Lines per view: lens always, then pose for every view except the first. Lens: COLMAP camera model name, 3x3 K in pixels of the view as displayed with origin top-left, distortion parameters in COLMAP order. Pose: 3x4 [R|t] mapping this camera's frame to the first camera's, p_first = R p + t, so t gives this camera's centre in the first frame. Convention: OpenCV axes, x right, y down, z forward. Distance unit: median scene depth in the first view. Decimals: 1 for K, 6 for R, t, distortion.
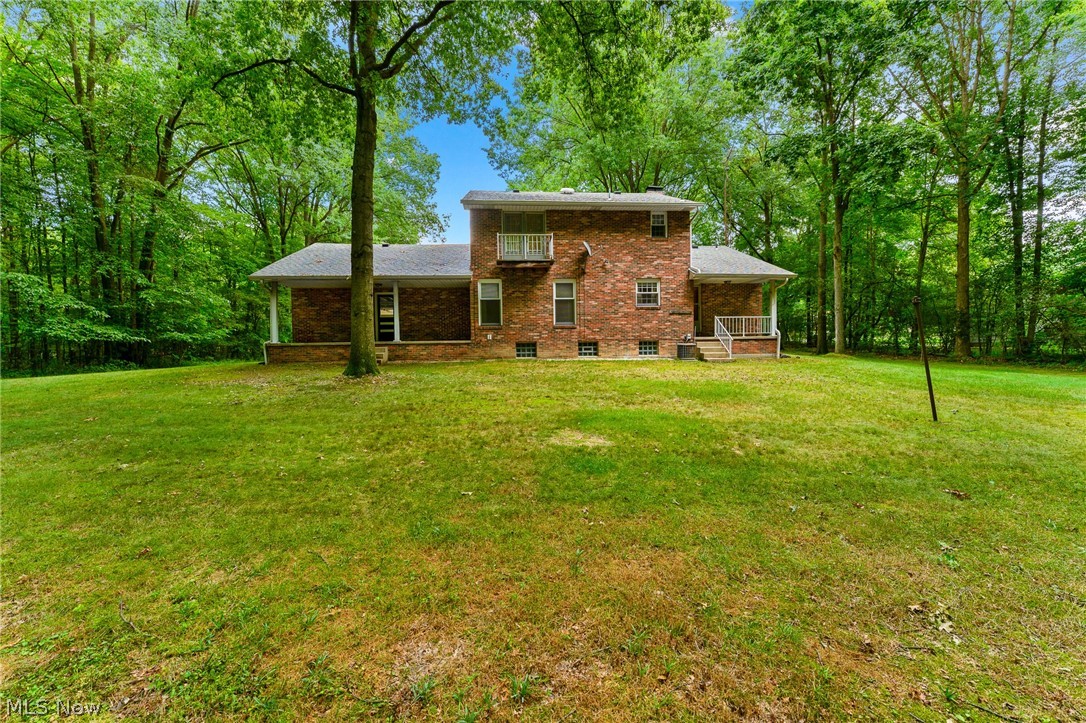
lens RADIAL K [[439.9, 0, 537.4], [0, 439.9, 366.5], [0, 0, 1]] dist [-0.002114, -0.000310]
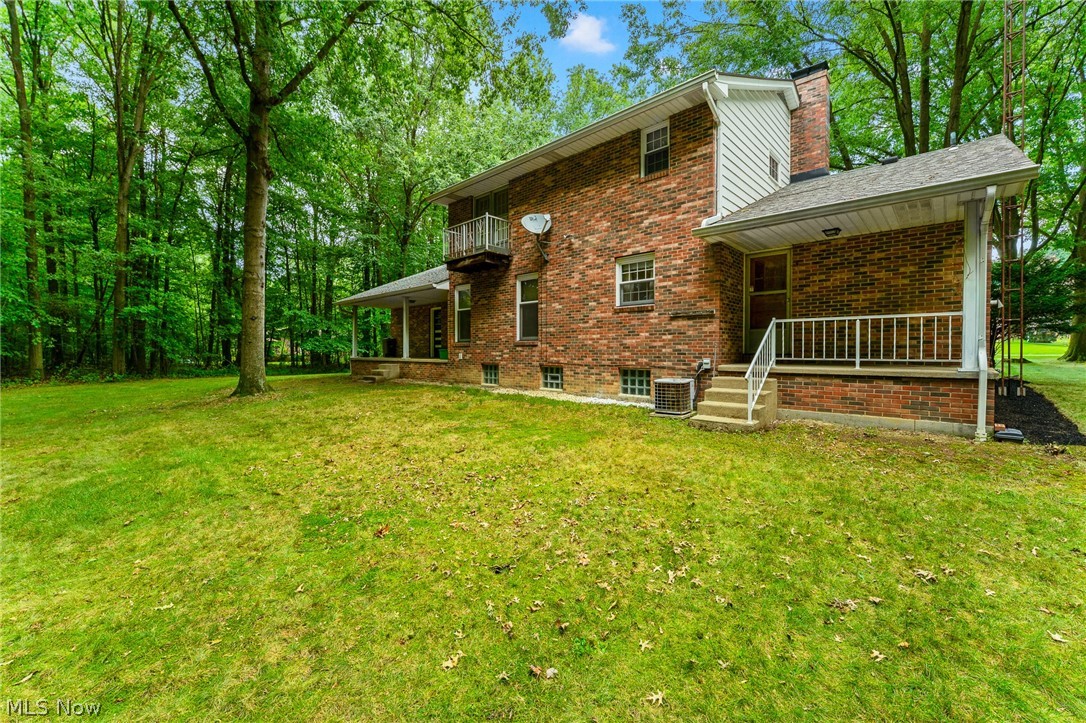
lens RADIAL K [[439.9, 0, 551.3], [0, 439.9, 362.2], [0, 0, 1]] dist [-0.002114, -0.000310]
pose [[0.668733, 0.034105, -0.742720, 0.593899], [-0.043023, 0.999049, 0.007138, -0.067185], [0.742257, 0.027181, 0.669564, 0.566350]]
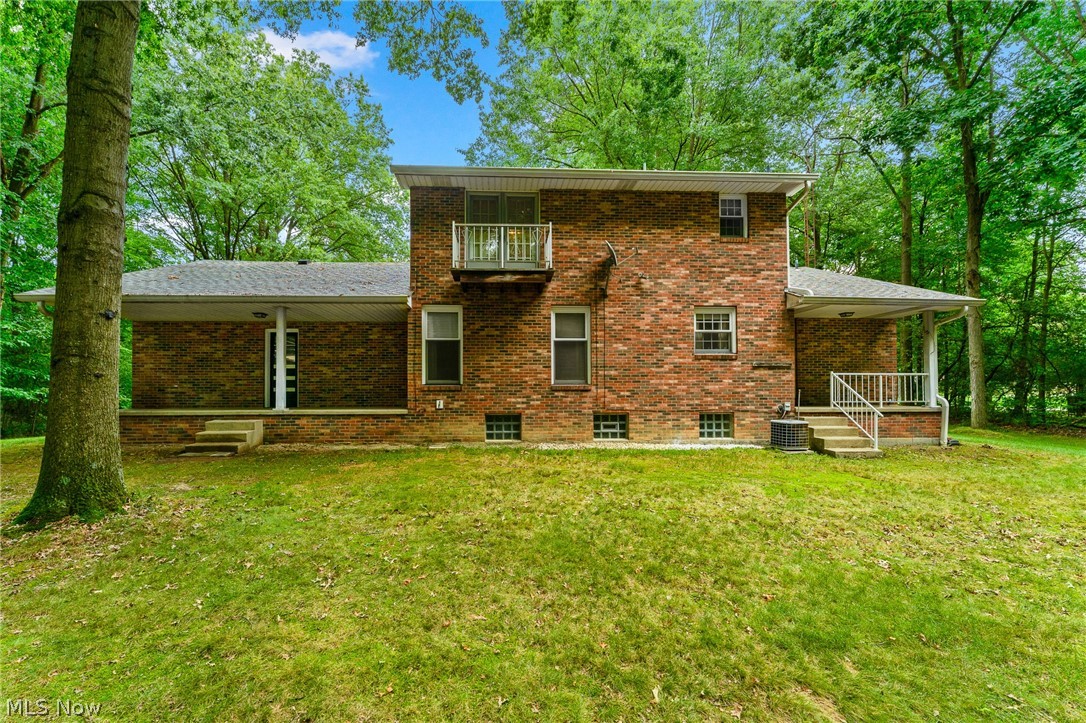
lens RADIAL K [[439.9, 0, 512.5], [0, 439.9, 393.2], [0, 0, 1]] dist [-0.002114, -0.000310]
pose [[0.998964, 0.012094, -0.043873, 0.011409], [-0.014432, 0.998470, -0.053372, -0.050837], [0.043160, 0.053949, 0.997610, 0.417154]]
